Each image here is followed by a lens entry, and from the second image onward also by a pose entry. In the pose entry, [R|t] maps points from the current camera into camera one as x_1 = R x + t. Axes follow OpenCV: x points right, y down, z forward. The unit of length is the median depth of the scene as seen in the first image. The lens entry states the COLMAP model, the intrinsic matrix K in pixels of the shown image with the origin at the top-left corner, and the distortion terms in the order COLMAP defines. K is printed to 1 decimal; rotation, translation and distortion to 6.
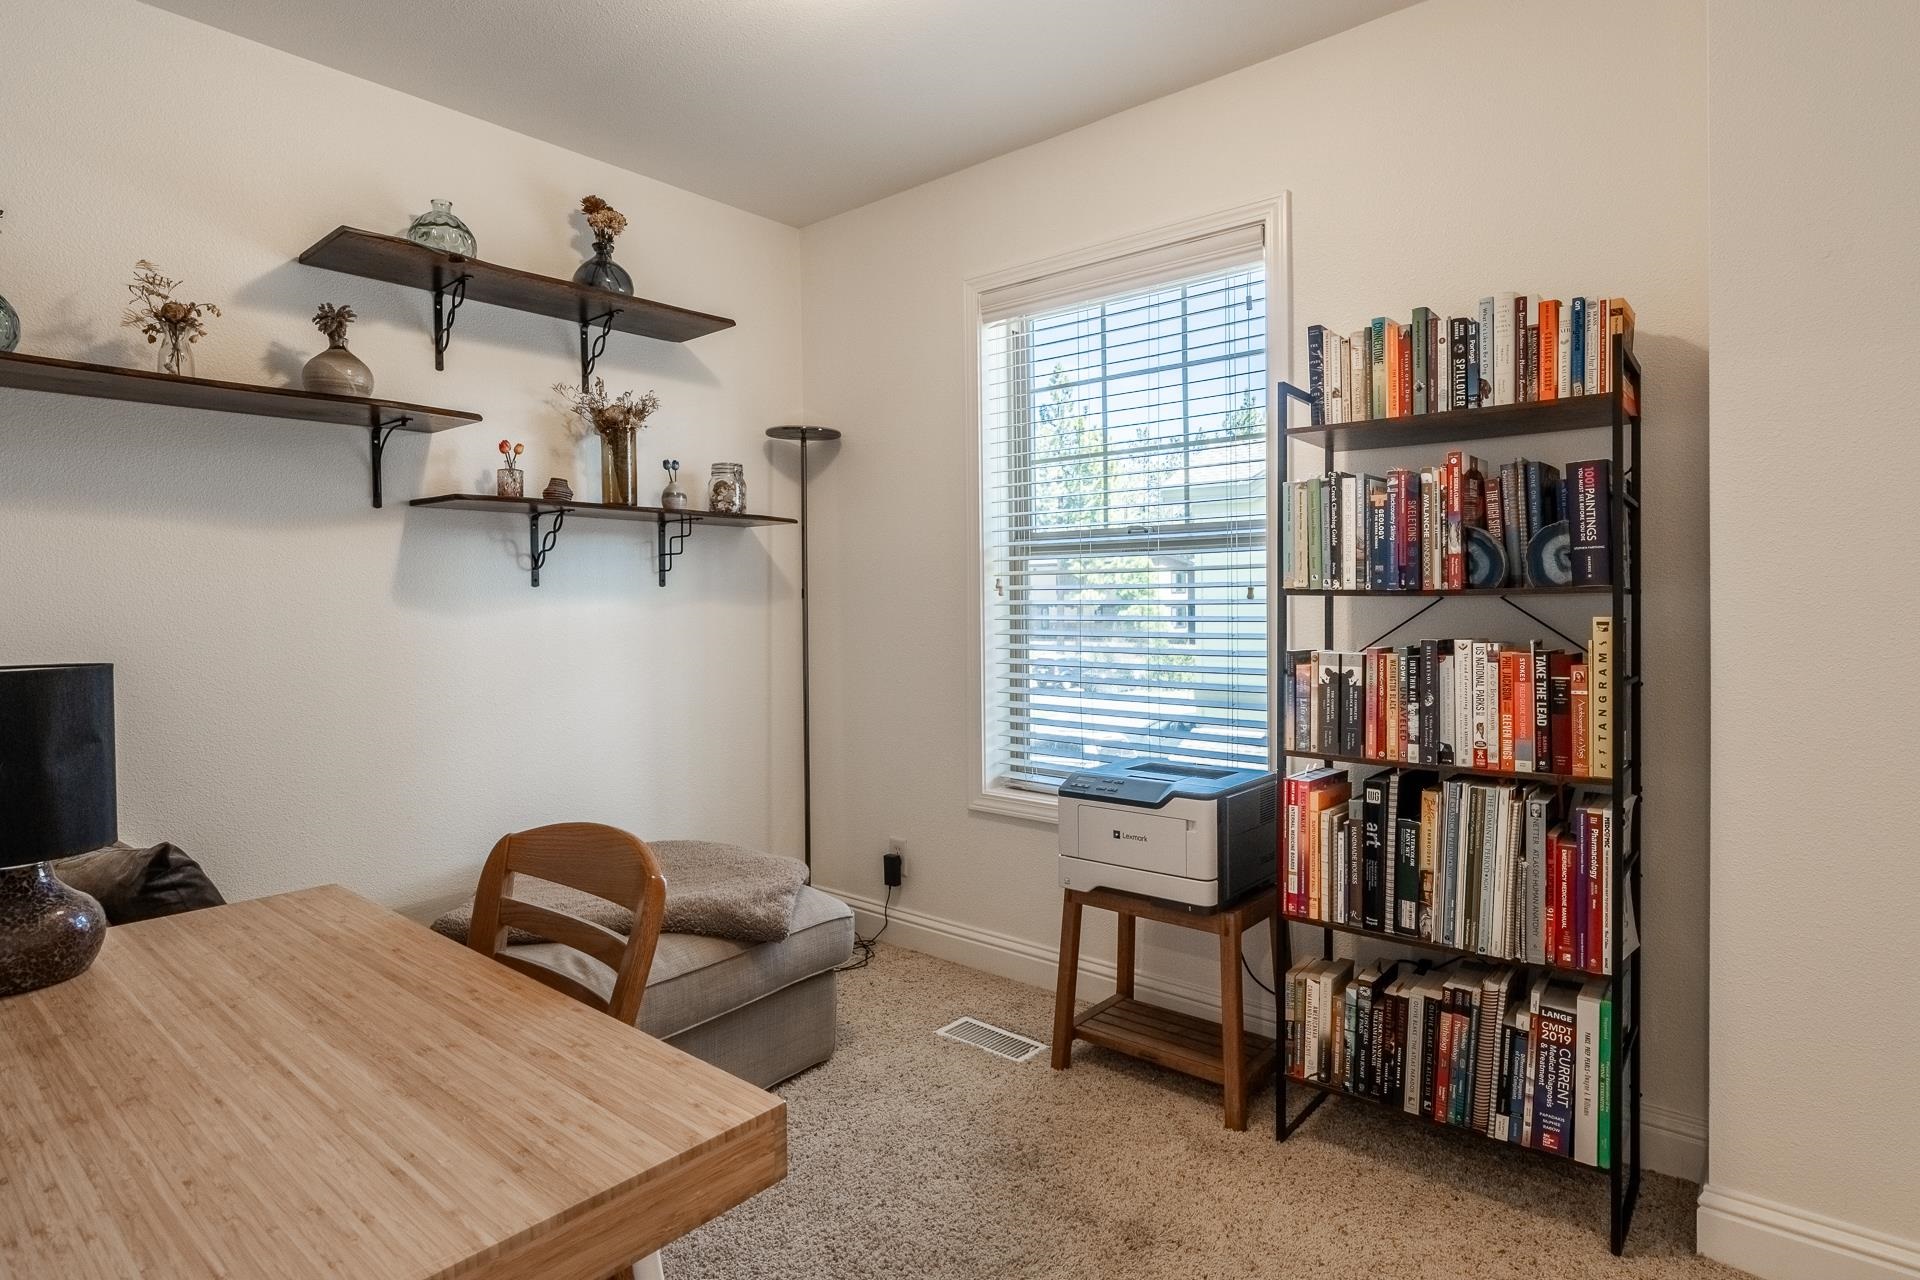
lens RADIAL K [[1011.4, 0, 955.6], [0, 1011.4, 621.2], [0, 0, 1]] dist [-0.004626, 0.000402]
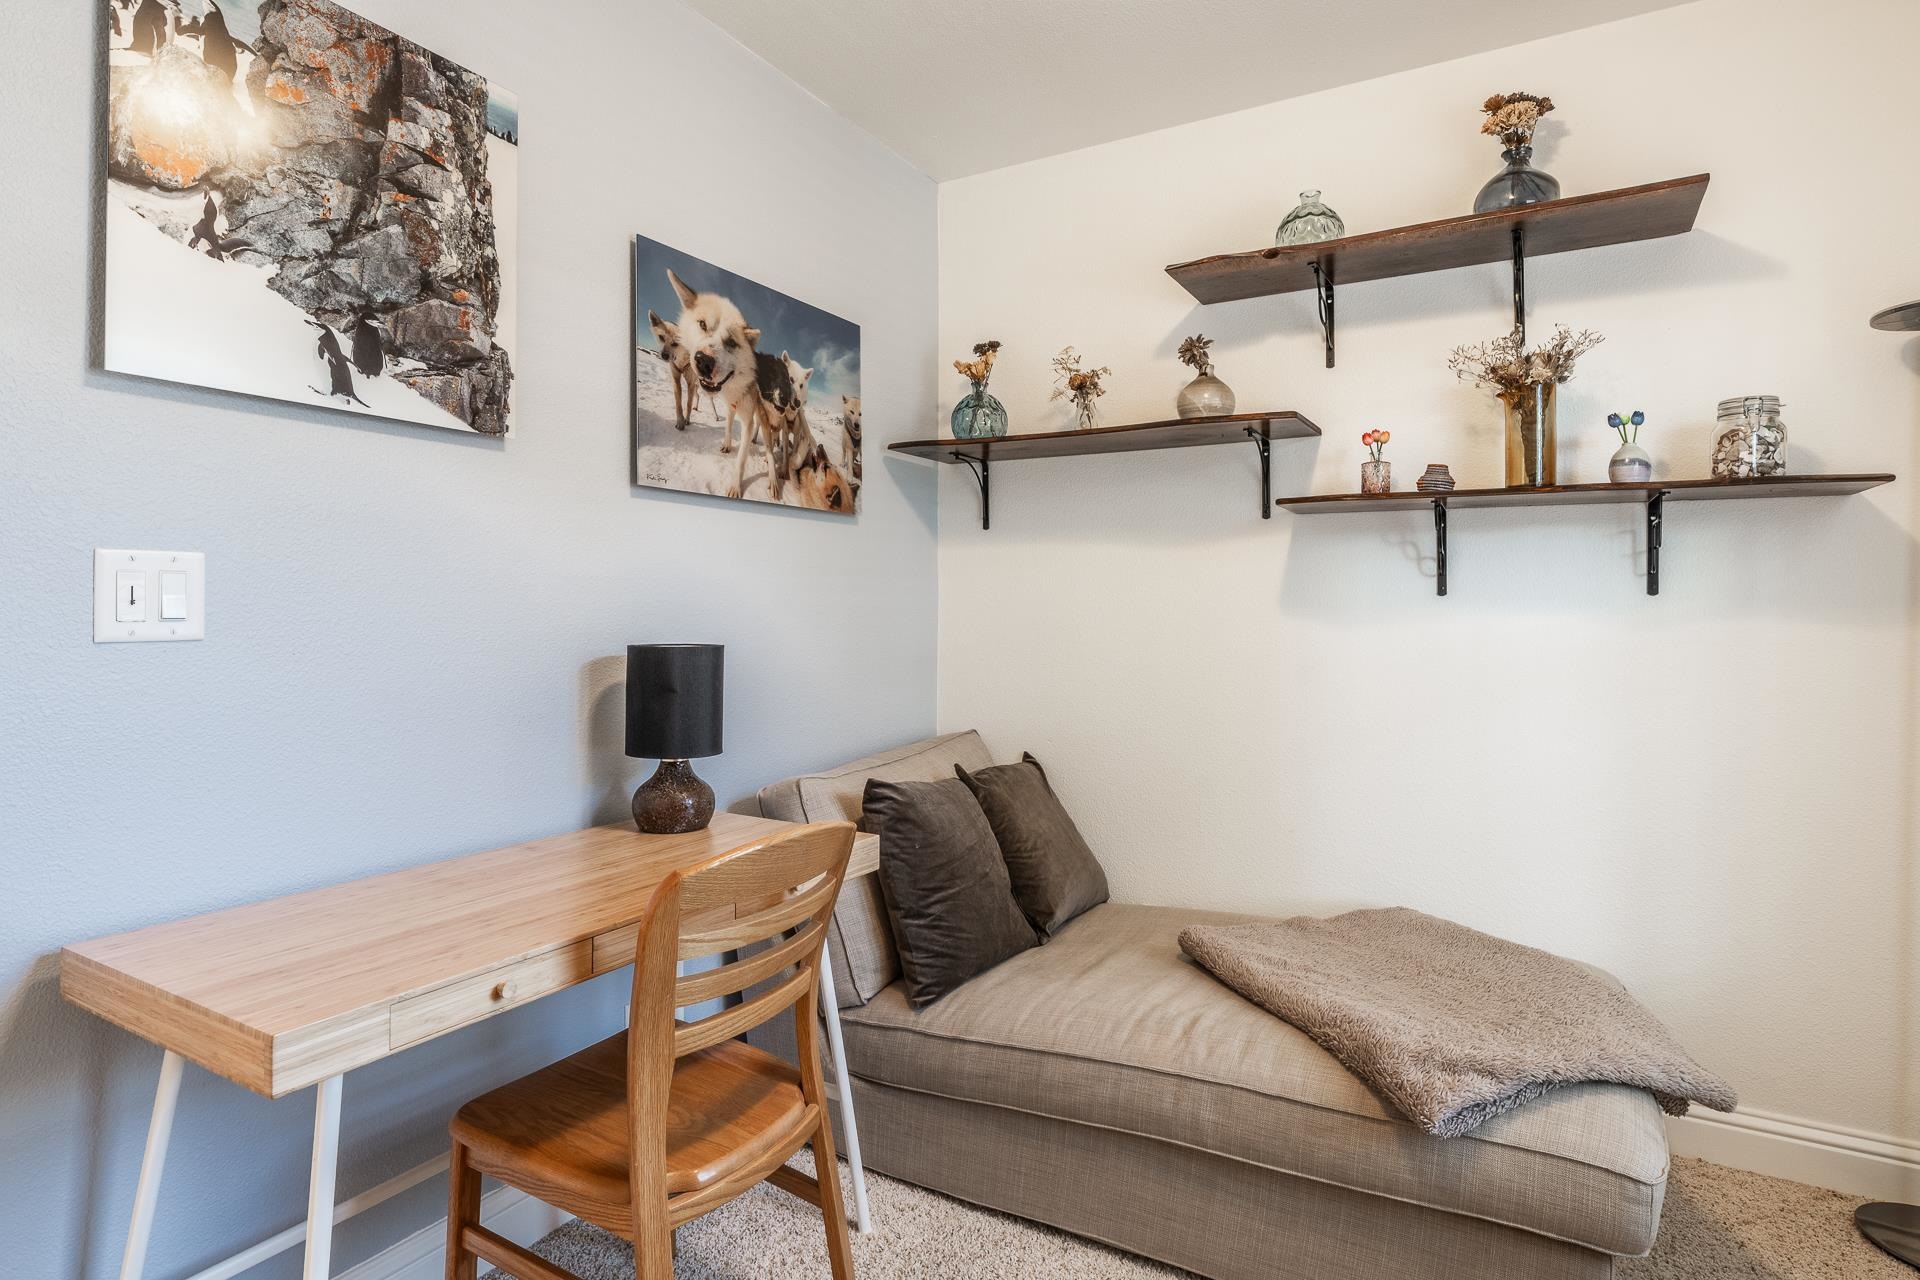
lens RADIAL K [[1011.4, 0, 960.4], [0, 1011.4, 607.6], [0, 0, 1]] dist [-0.004626, 0.000402]
pose [[0.183635, 0.011618, -0.982926, 0.363785], [-0.031336, 0.999491, 0.005960, -0.018660], [0.982495, 0.029706, 0.183905, 0.499360]]
